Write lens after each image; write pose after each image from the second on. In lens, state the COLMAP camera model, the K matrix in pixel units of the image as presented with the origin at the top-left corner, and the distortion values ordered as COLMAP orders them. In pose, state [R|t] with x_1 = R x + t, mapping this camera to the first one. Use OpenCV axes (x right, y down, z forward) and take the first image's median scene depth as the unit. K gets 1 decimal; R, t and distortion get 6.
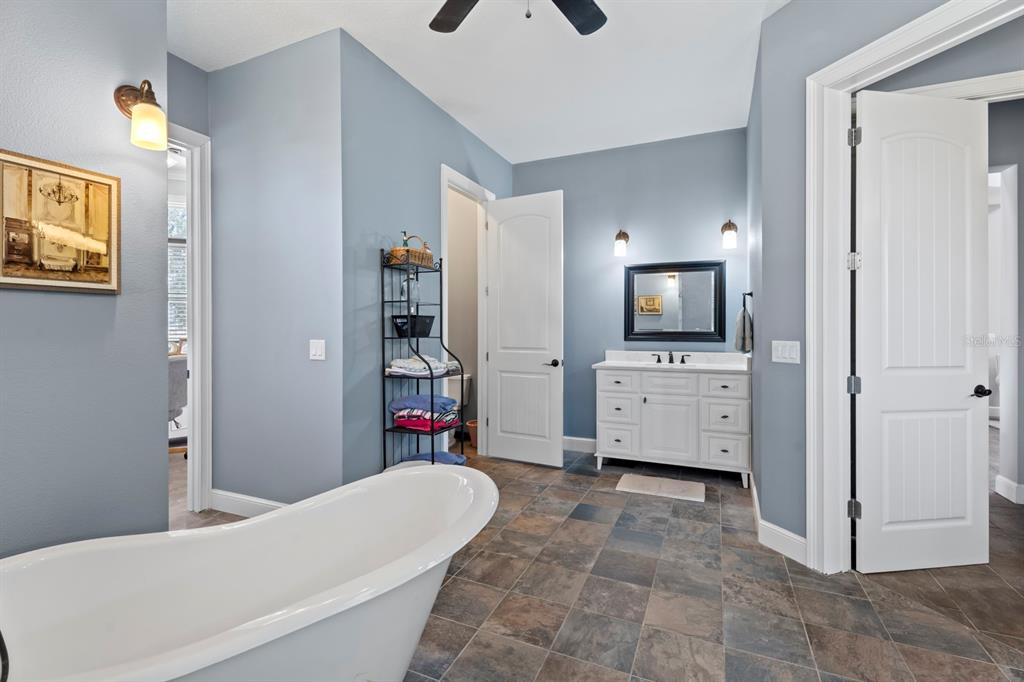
lens RADIAL K [[469.2, 0, 508.9], [0, 469.2, 333.2], [0, 0, 1]] dist [0.004696, -0.000556]
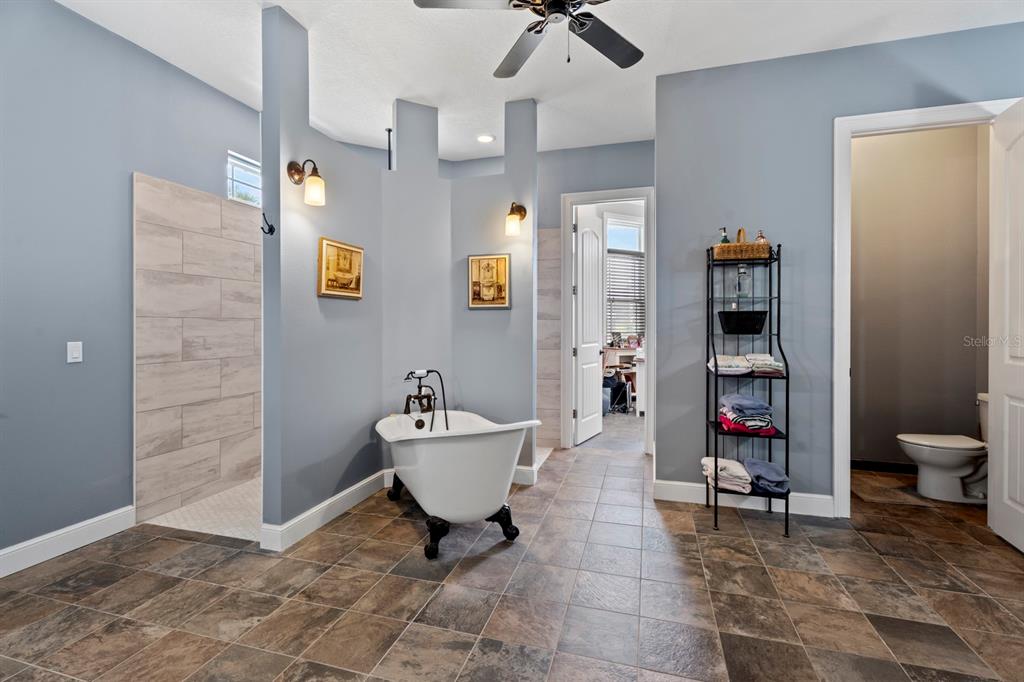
lens RADIAL K [[469.2, 0, 507.3], [0, 469.2, 332.1], [0, 0, 1]] dist [0.004696, -0.000556]
pose [[0.122673, 0.017538, -0.992292, 0.838942], [-0.008824, 0.999824, 0.016580, -0.008657], [0.992408, 0.006722, 0.122806, 0.493953]]
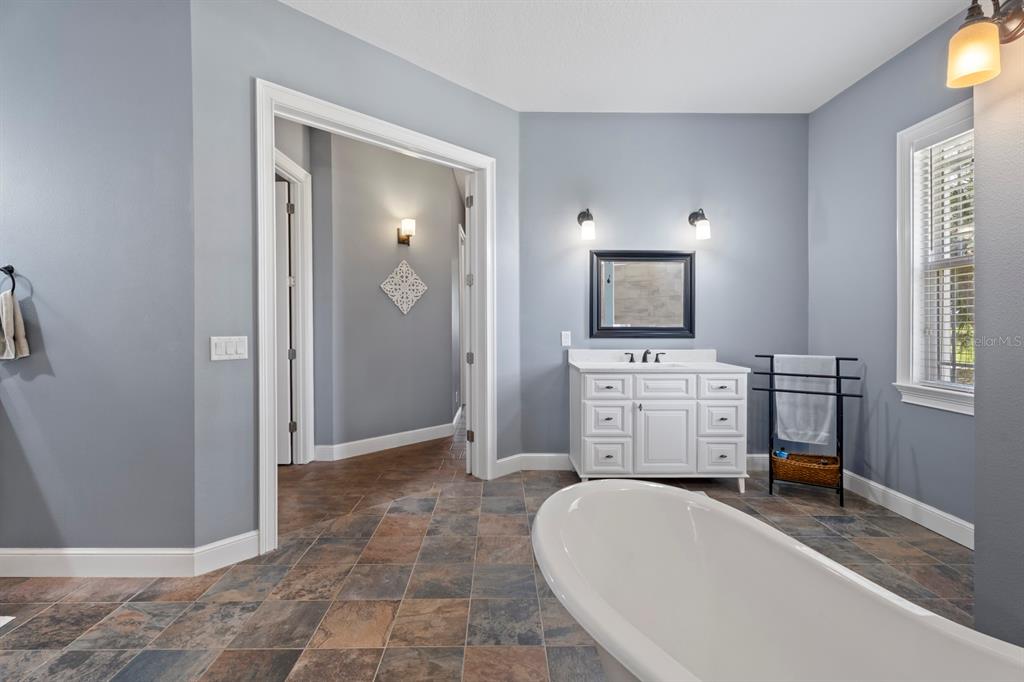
lens RADIAL K [[469.2, 0, 507.3], [0, 469.2, 318.6], [0, 0, 1]] dist [0.004696, -0.000556]
pose [[-0.414719, -0.001058, 0.909949, -0.494889], [0.009381, 0.999941, 0.005438, -0.018665], [-0.909901, 0.010792, -0.414685, 0.880487]]
